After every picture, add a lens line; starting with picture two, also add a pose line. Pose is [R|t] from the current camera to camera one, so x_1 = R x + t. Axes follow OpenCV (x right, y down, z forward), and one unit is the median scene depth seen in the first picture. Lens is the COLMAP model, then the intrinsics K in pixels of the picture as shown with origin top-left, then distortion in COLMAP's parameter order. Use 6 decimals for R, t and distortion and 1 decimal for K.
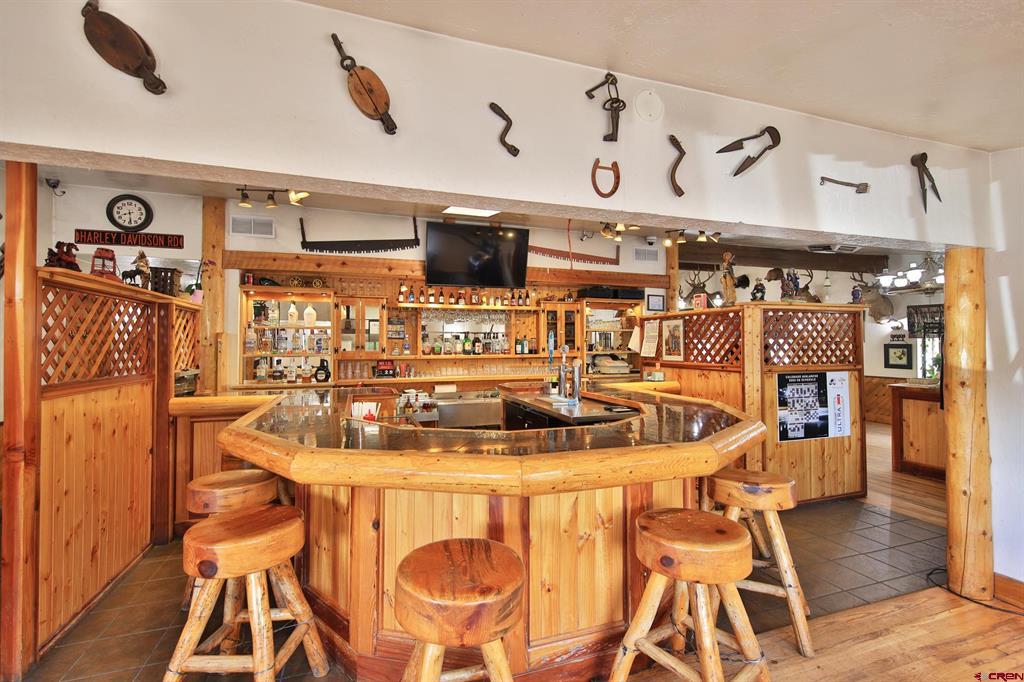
lens RADIAL K [[470.8, 0, 512.0], [0, 470.8, 341.0], [0, 0, 1]] dist [0.000638, 0.000071]
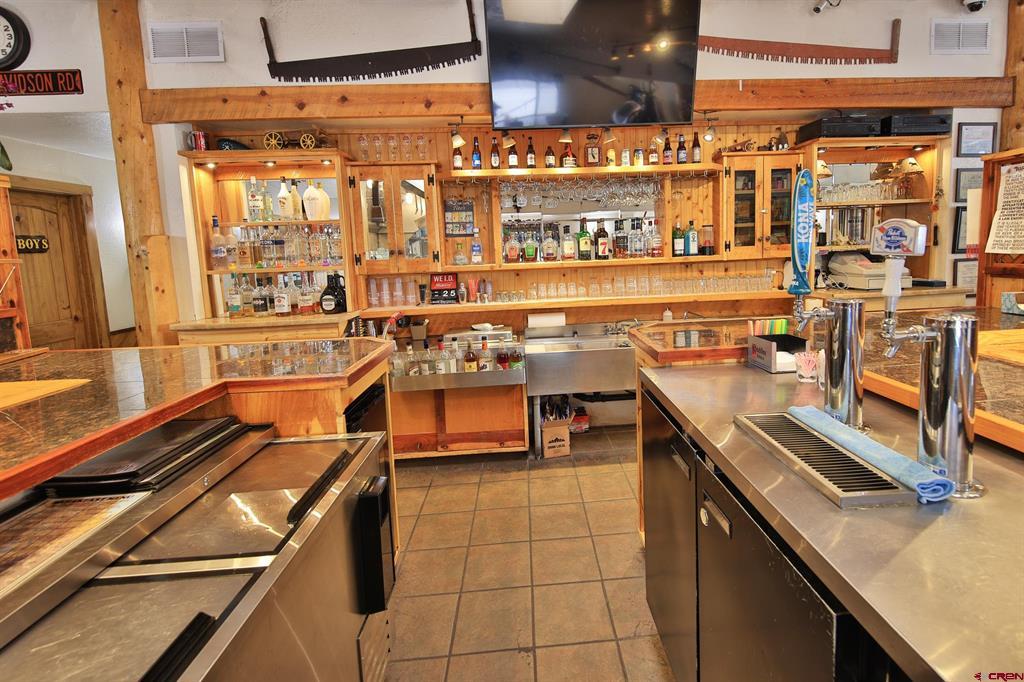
lens RADIAL K [[451.6, 0, 553.9], [0, 451.6, 294.7], [0, 0, 1]] dist [0.000715, -0.000172]
pose [[0.966272, -0.006938, -0.257430, 0.008519], [0.036679, 0.993154, 0.110908, 0.009520], [0.254898, -0.116609, 0.959911, 0.480377]]
